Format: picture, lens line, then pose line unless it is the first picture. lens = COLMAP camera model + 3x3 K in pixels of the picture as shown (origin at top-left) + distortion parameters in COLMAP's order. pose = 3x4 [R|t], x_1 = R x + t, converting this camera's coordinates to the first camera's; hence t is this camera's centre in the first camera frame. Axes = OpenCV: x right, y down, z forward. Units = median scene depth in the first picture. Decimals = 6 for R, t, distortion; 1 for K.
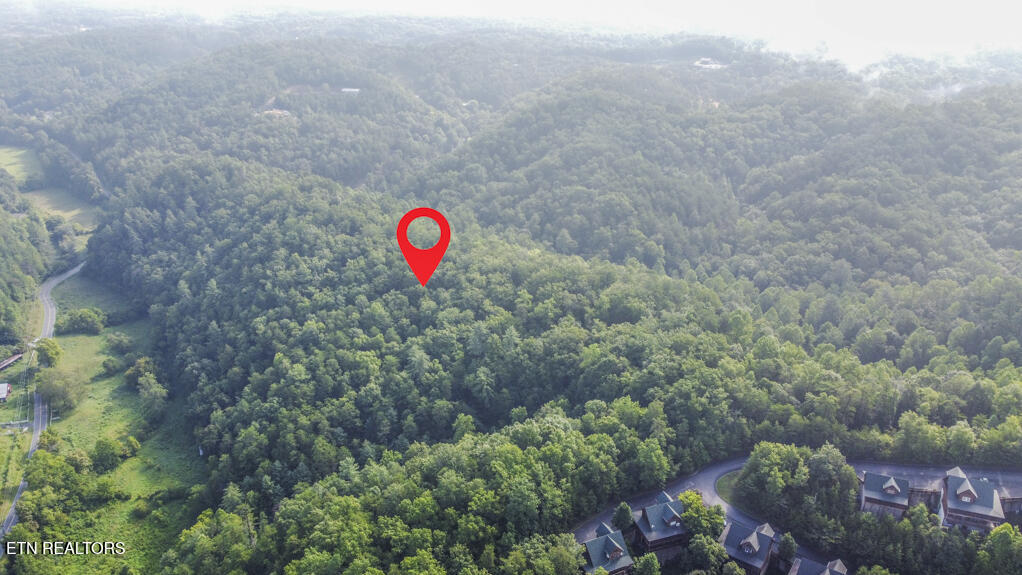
lens RADIAL K [[775.1, 0, 508.5], [0, 775.1, 286.4], [0, 0, 1]] dist [-0.000539, 0.003152]
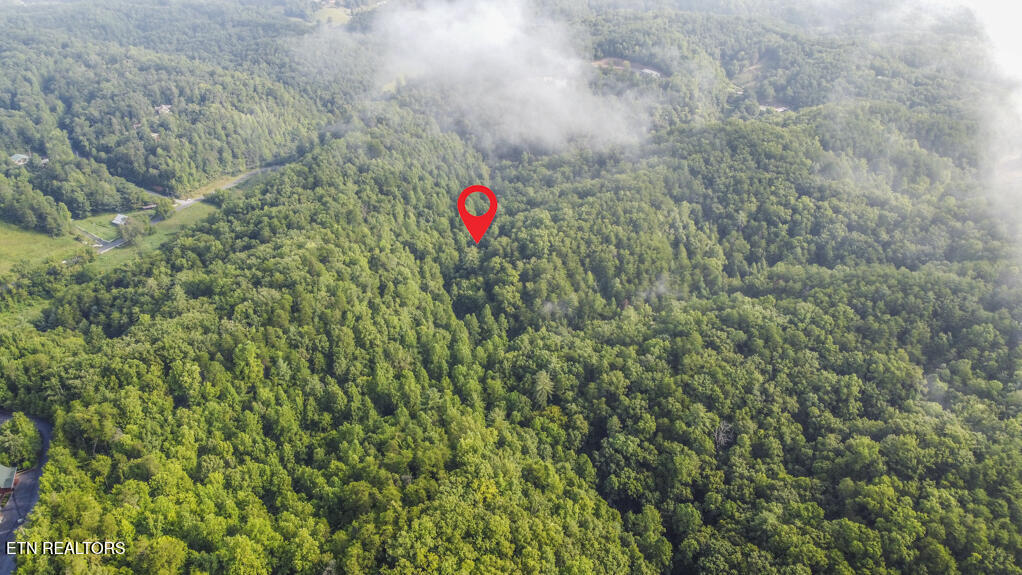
lens RADIAL K [[775.1, 0, 506.8], [0, 775.1, 287.7], [0, 0, 1]] dist [-0.000539, 0.003152]
pose [[0.694928, 0.356717, -0.624362, 0.823062], [-0.316490, 0.931387, 0.179869, -0.239676], [0.645685, 0.072608, 0.760144, 0.281303]]
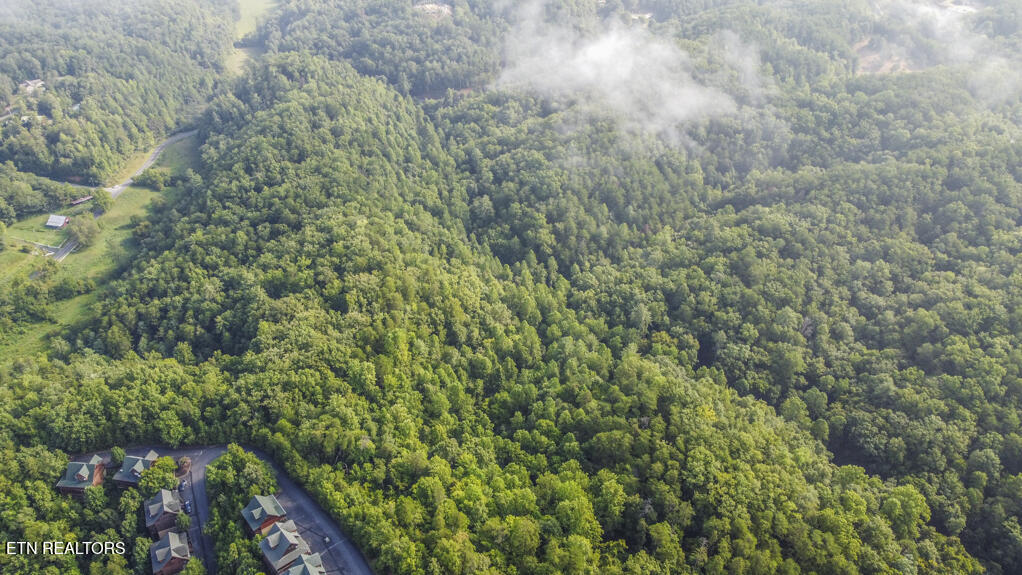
lens RADIAL K [[775.1, 0, 507.8], [0, 775.1, 285.6], [0, 0, 1]] dist [-0.000539, 0.003152]
pose [[0.880716, 0.281278, -0.381080, 0.586489], [-0.207741, 0.952449, 0.222898, -0.217610], [0.425656, -0.117144, 0.897270, 0.045117]]
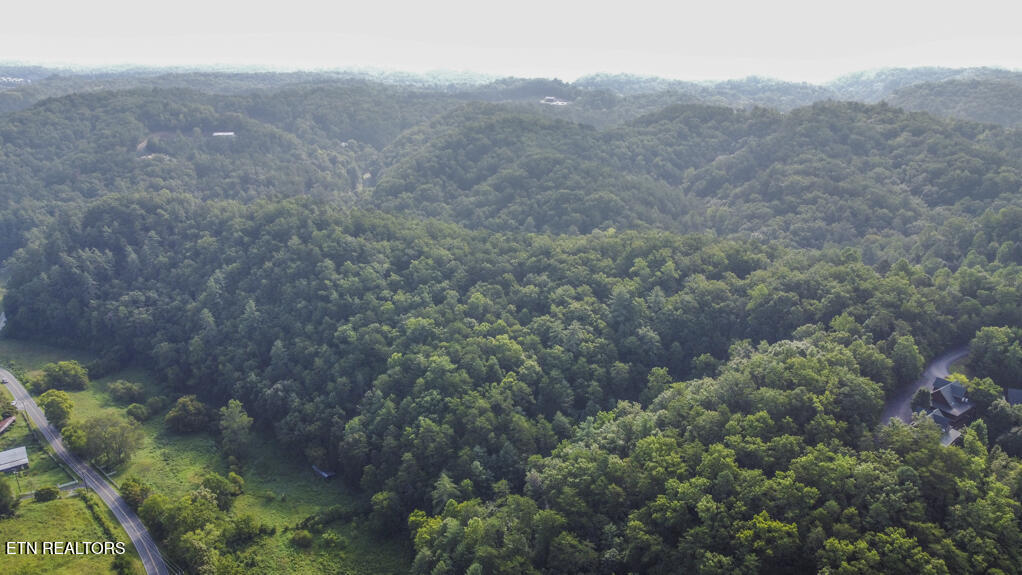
lens RADIAL K [[775.1, 0, 509.4], [0, 775.1, 283.9], [0, 0, 1]] dist [-0.000539, 0.003152]
pose [[0.951859, -0.099362, 0.289987, -0.341786], [0.123666, 0.990081, -0.066679, 0.066082], [-0.280485, 0.099331, 0.954705, 0.053520]]
